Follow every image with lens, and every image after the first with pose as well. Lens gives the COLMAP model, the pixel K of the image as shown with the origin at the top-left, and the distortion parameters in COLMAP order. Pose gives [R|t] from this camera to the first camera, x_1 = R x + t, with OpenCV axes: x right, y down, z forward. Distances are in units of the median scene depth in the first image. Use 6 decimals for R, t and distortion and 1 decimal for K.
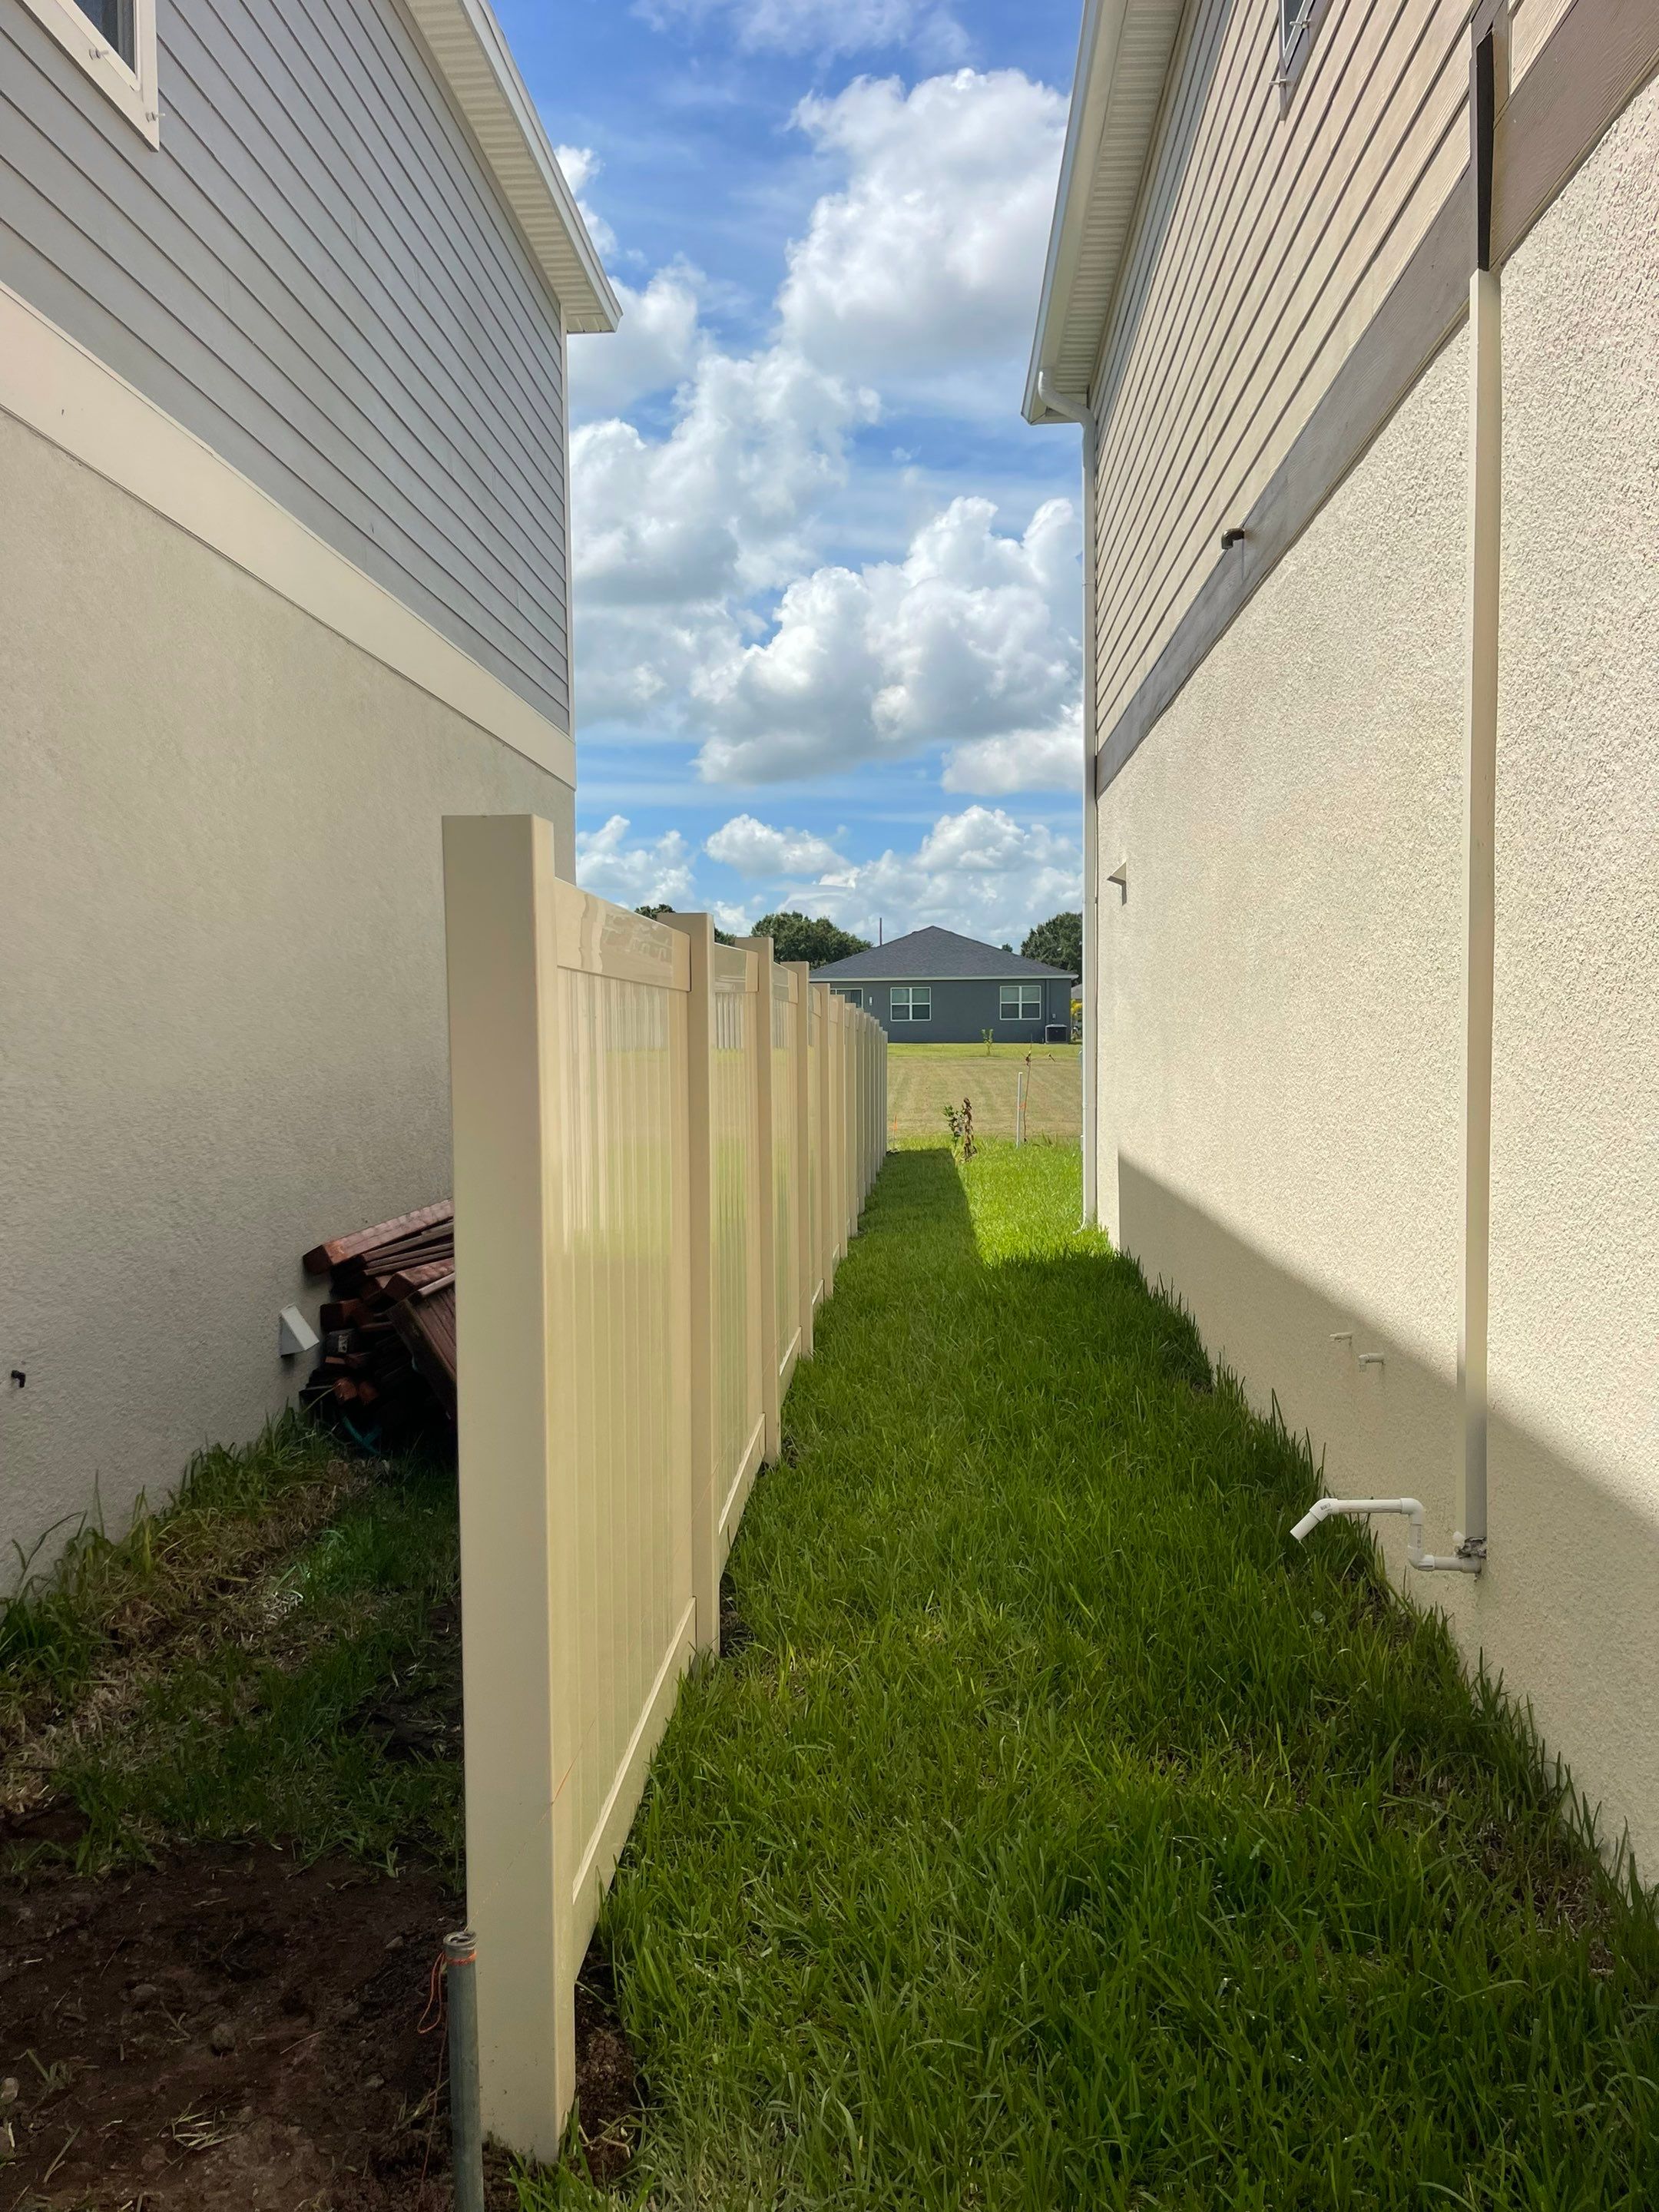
lens RADIAL K [[1678.5, 0, 829.6], [0, 1678.5, 1128.6], [0, 0, 1]] dist [0.052101, -0.067291]
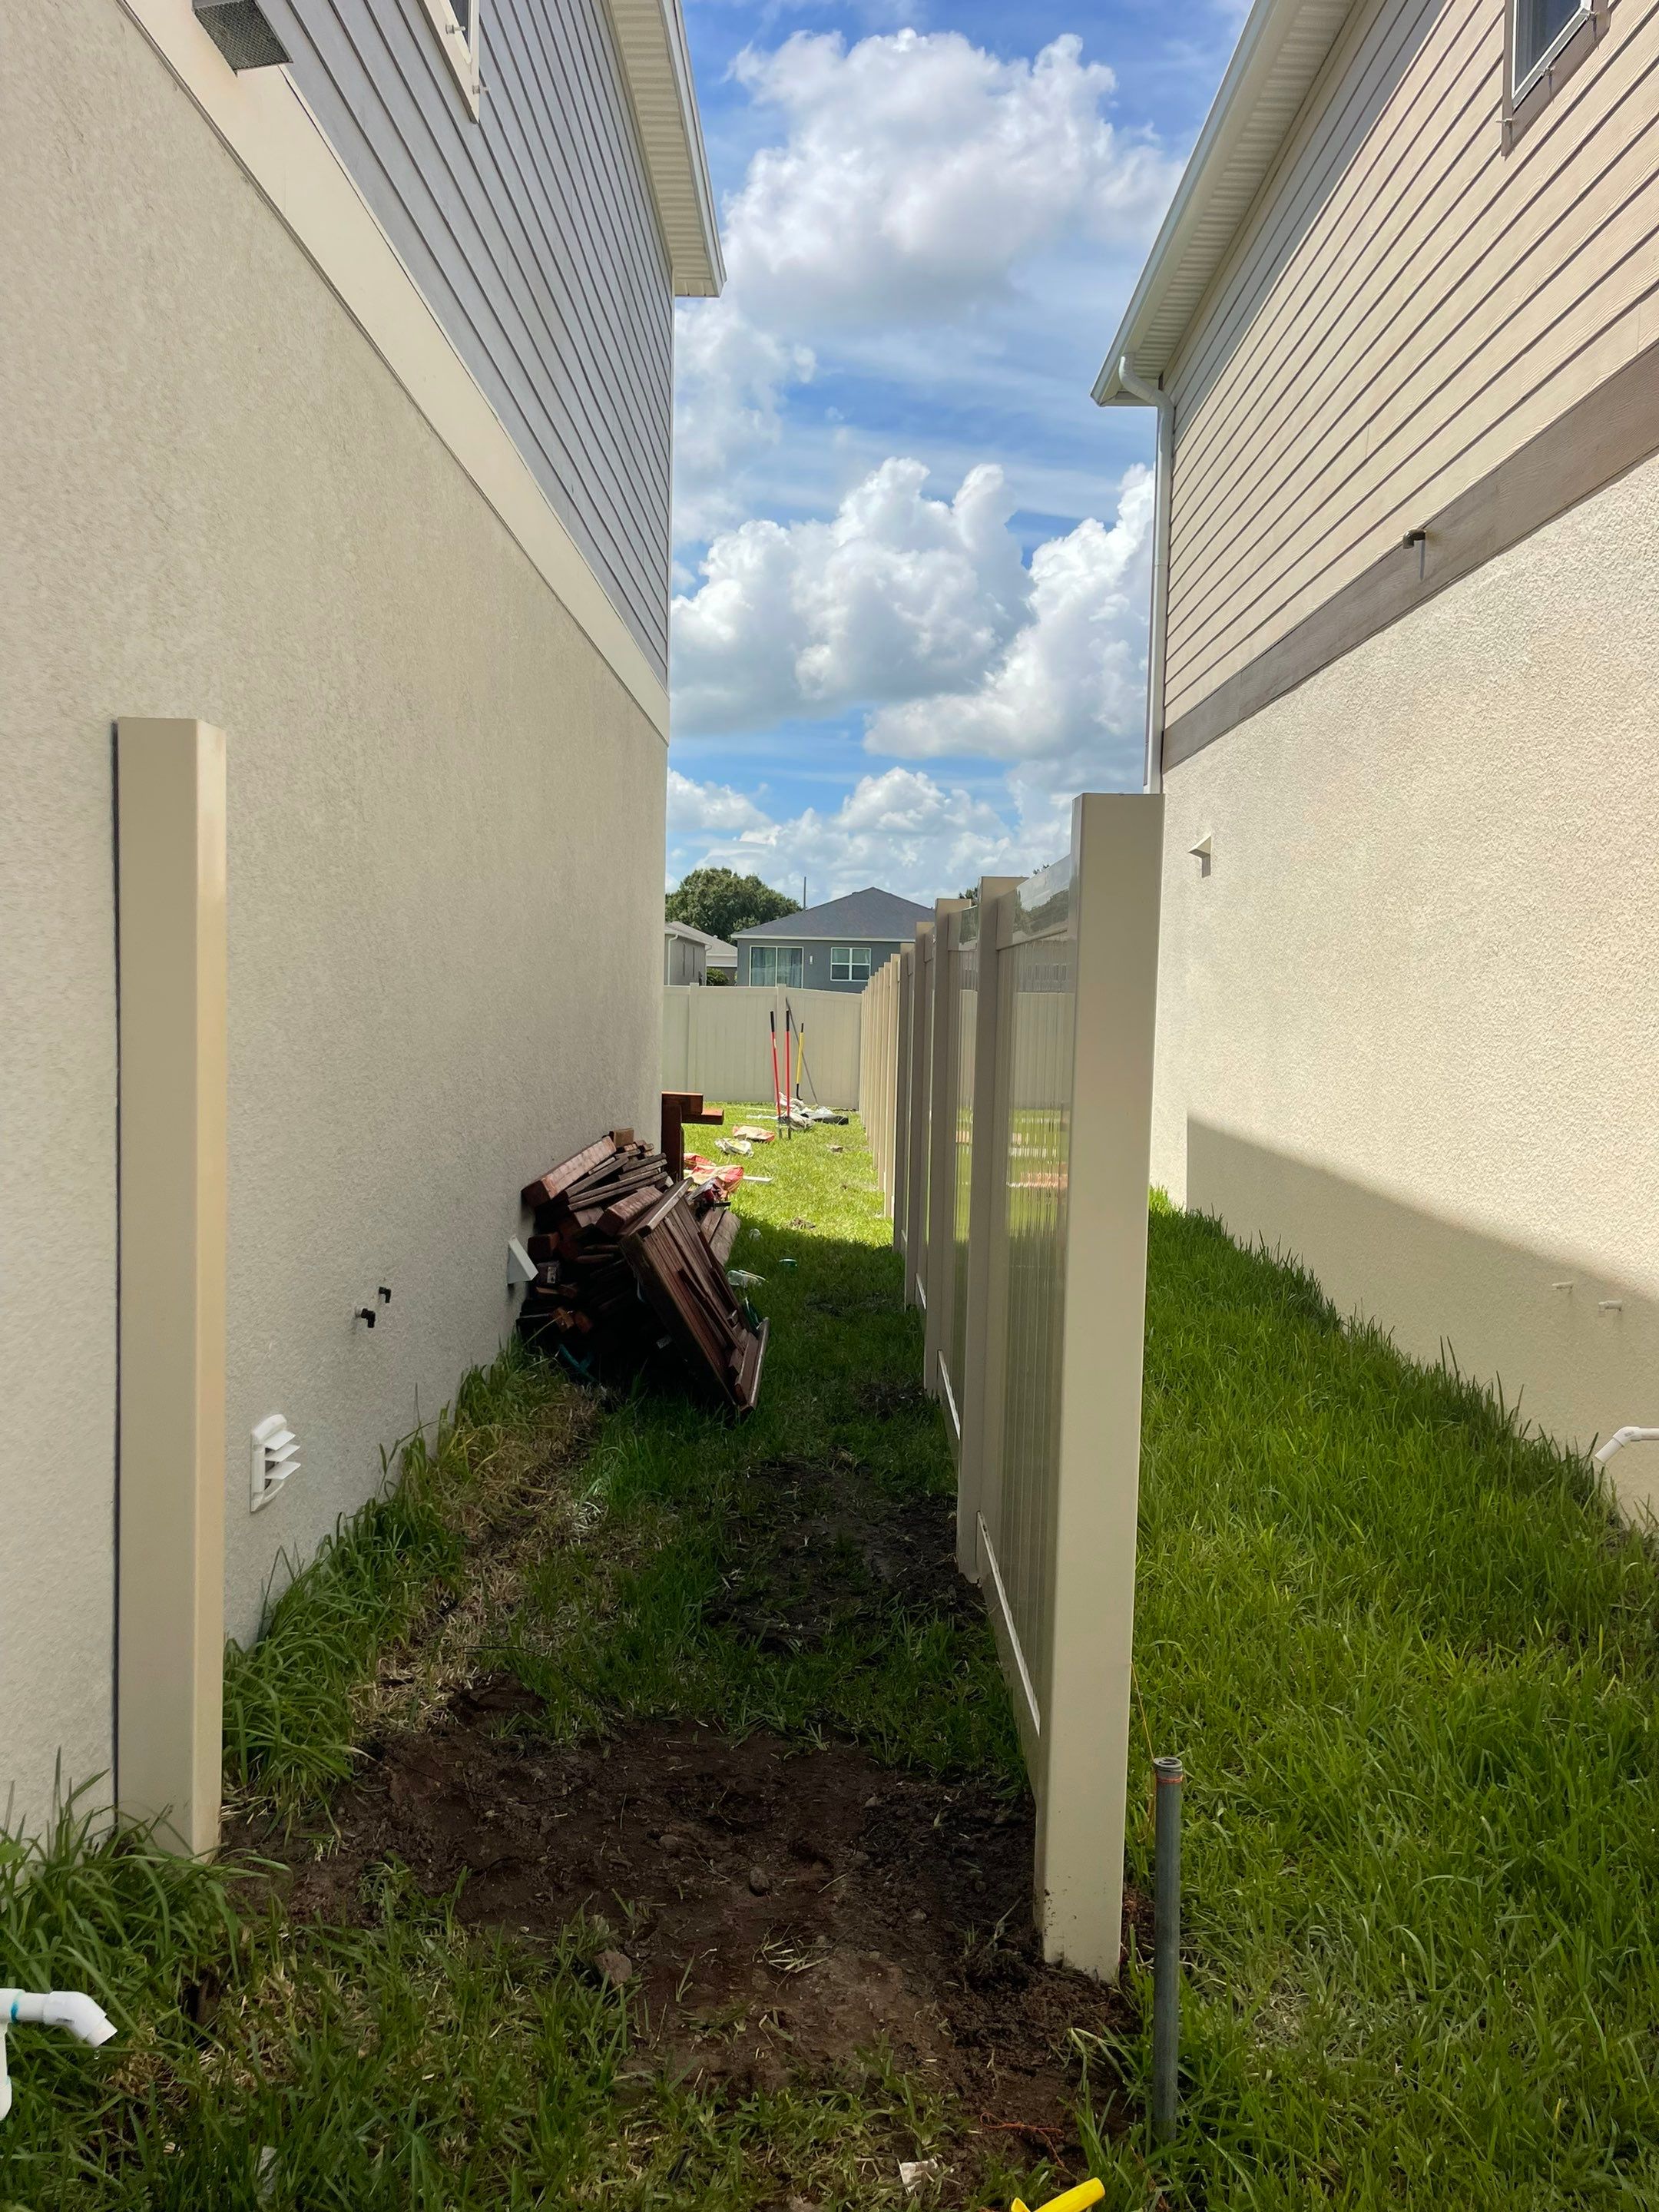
lens RADIAL K [[1678.5, 0, 828.9], [0, 1678.5, 1097.2], [0, 0, 1]] dist [0.052101, -0.067291]
pose [[0.998335, 0.028283, 0.050266, -0.188206], [-0.028577, 0.999578, 0.005142, 0.007853], [-0.050099, -0.006570, 0.998723, -0.052623]]
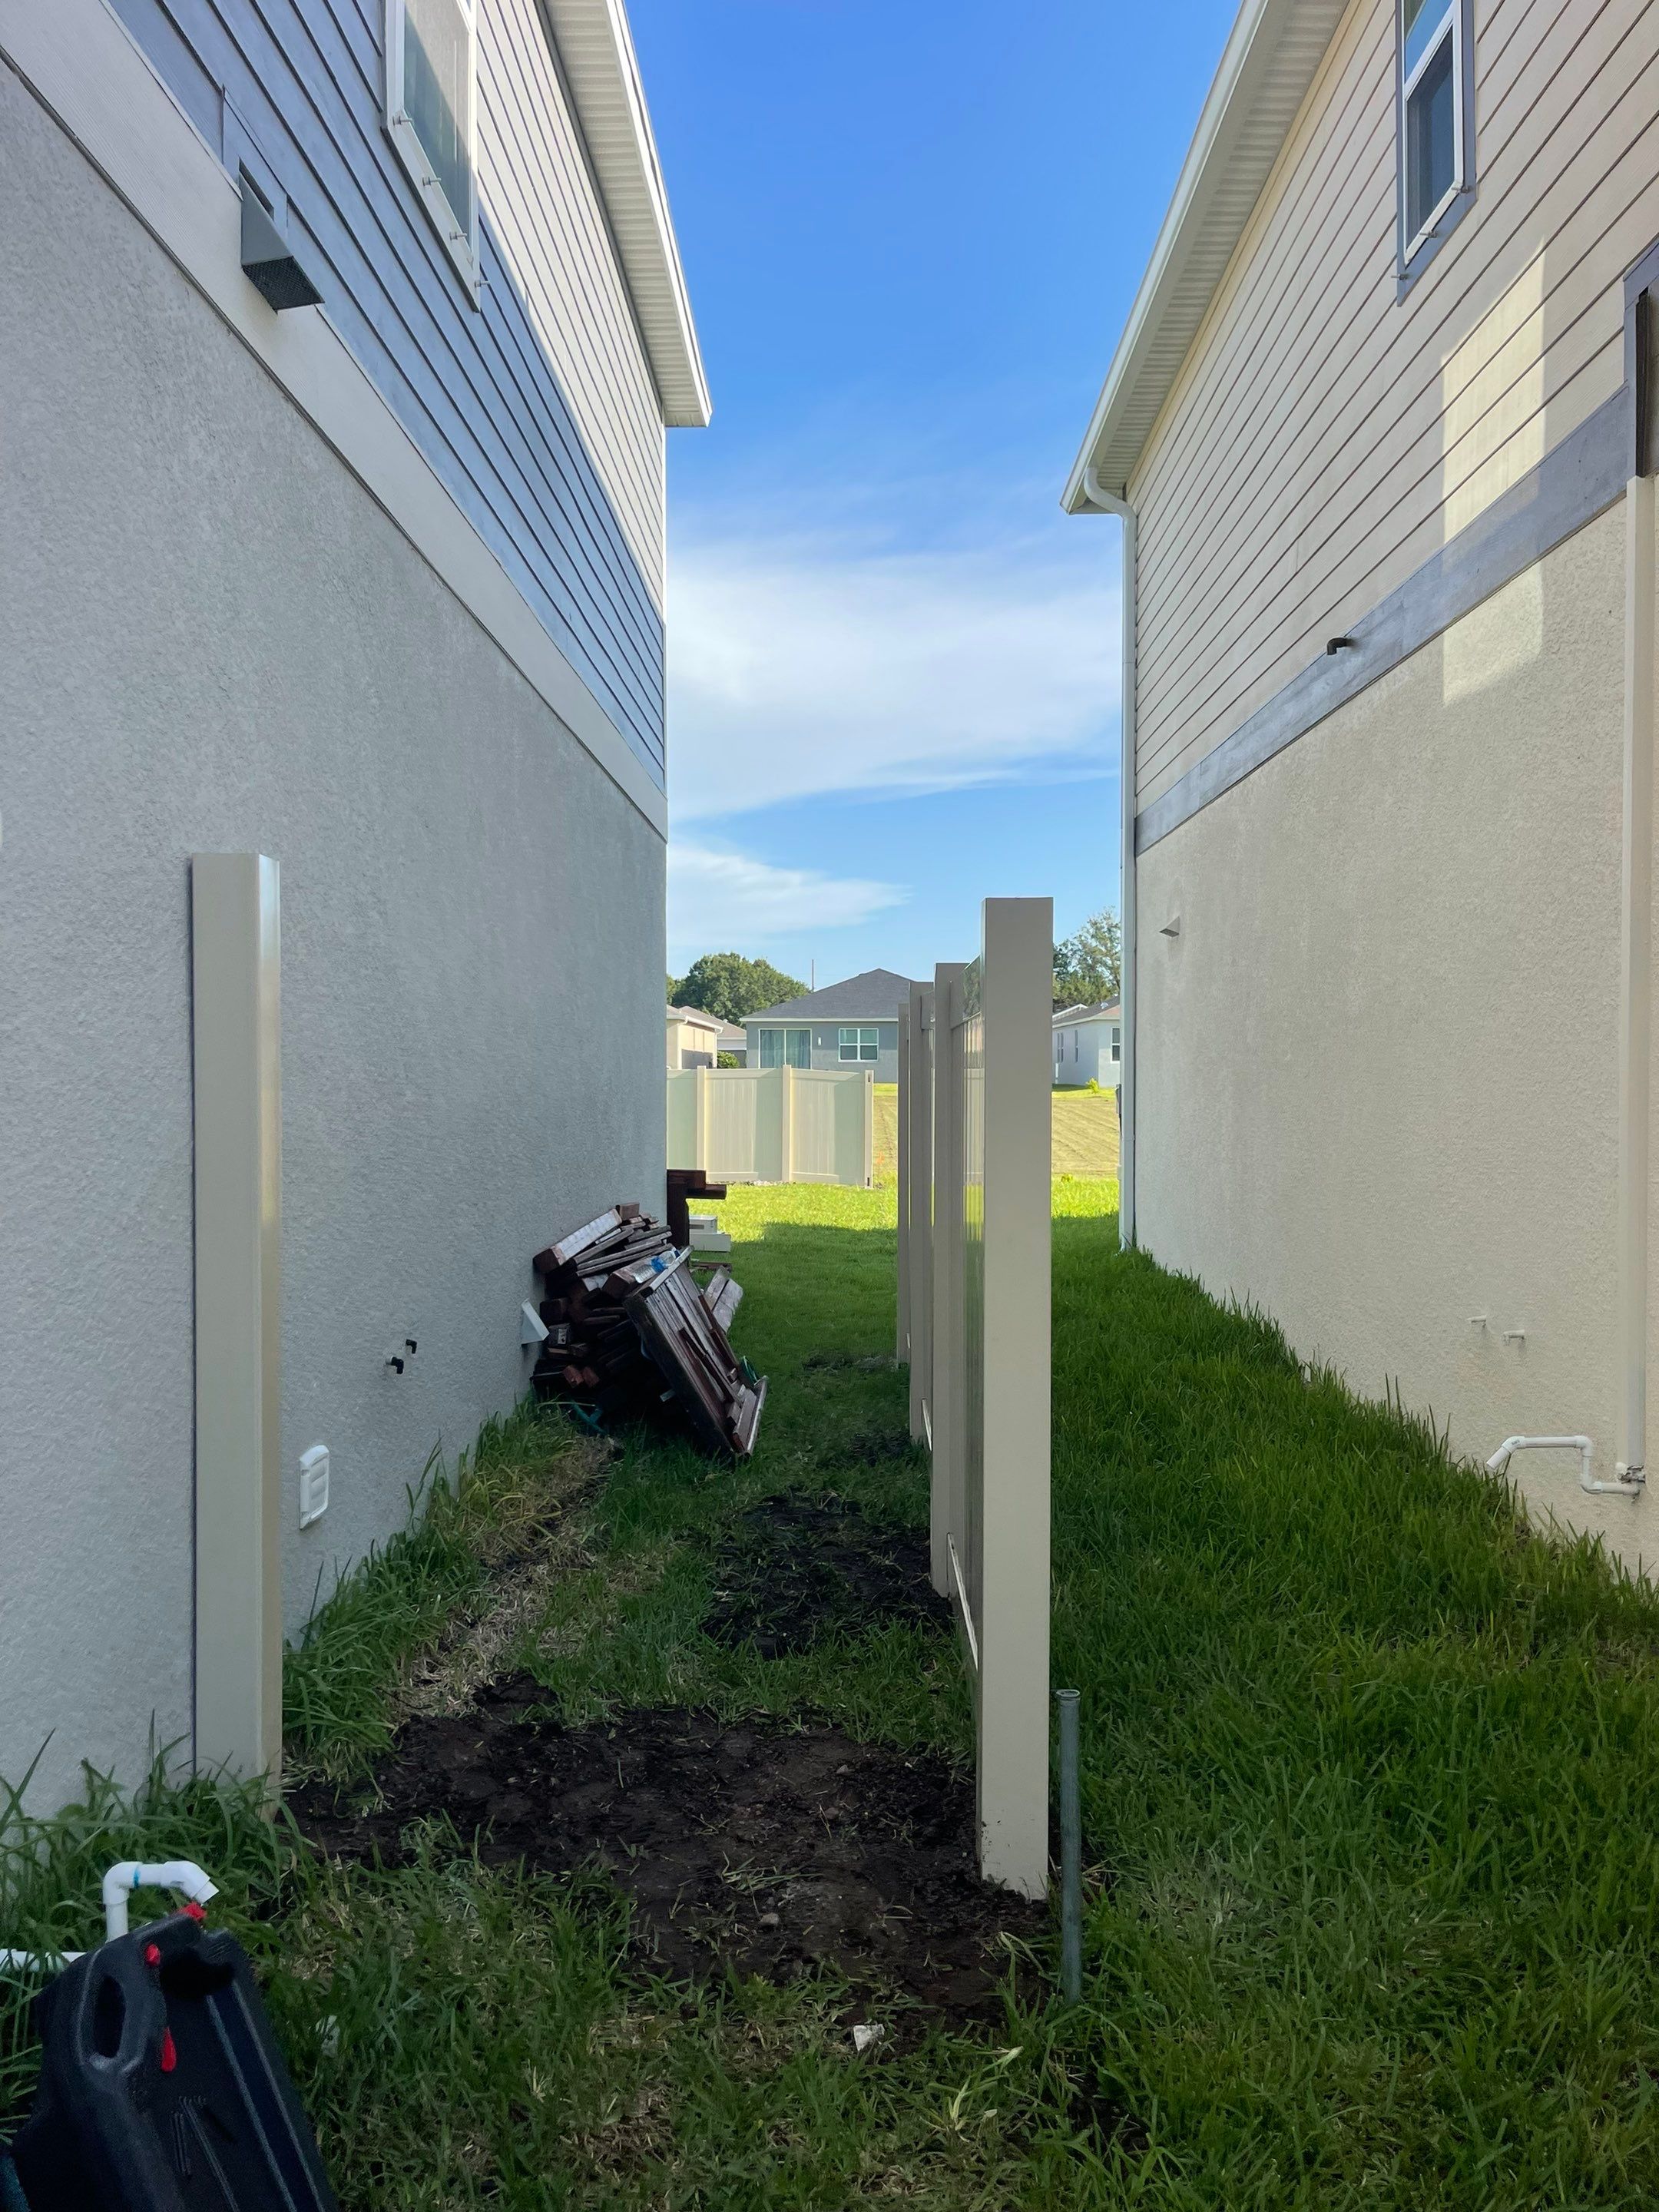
lens RADIAL K [[1678.5, 0, 828.7], [0, 1678.5, 1115.0], [0, 0, 1]] dist [0.052101, -0.067291]
pose [[0.999101, 0.007724, 0.041674, -0.172267], [-0.006379, 0.999457, -0.032317, 0.015919], [-0.041901, 0.032022, 0.998608, -0.152030]]
